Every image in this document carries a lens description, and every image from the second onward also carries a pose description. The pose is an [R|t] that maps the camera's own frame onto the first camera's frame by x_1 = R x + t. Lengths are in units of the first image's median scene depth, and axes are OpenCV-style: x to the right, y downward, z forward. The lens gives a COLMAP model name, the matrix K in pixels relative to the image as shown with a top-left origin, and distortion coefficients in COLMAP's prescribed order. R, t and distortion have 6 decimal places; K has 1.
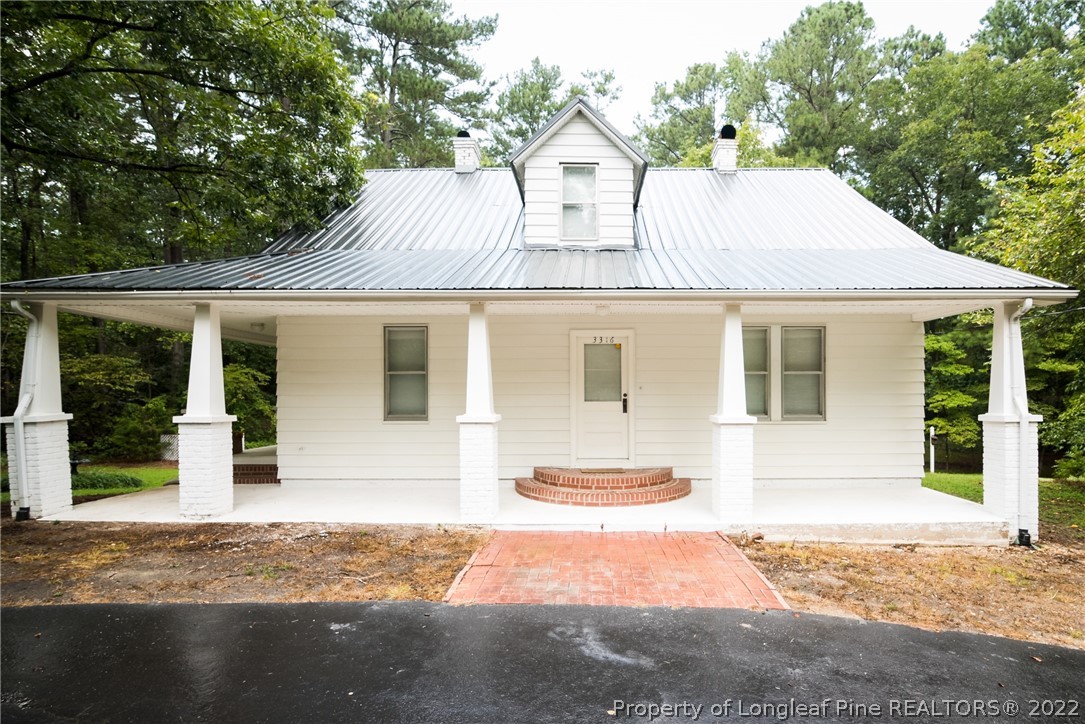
lens RADIAL K [[509.6, 0, 542.2], [0, 509.6, 400.6], [0, 0, 1]] dist [-0.013775, 0.000004]
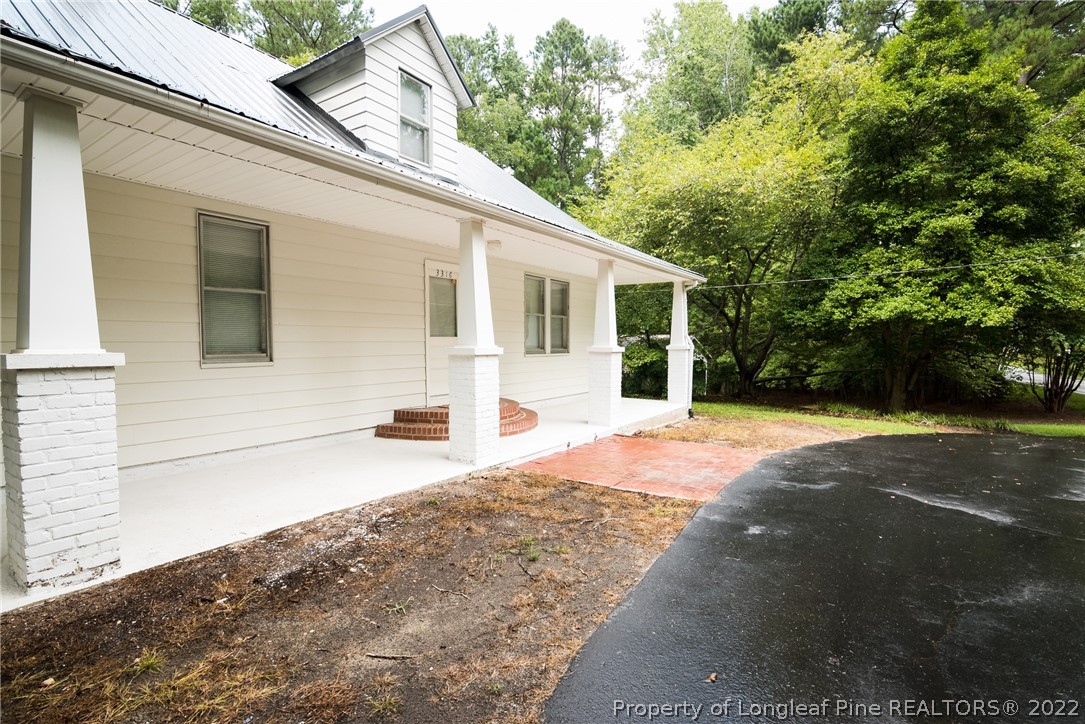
lens RADIAL K [[504.2, 0, 543.3], [0, 504.2, 366.5], [0, 0, 1]] dist [-0.017074, -0.000456]
pose [[0.560743, -0.036679, 0.827177, -0.812680], [0.001808, 0.999070, 0.043075, 0.024353], [-0.827988, -0.022658, 0.560288, 0.412733]]
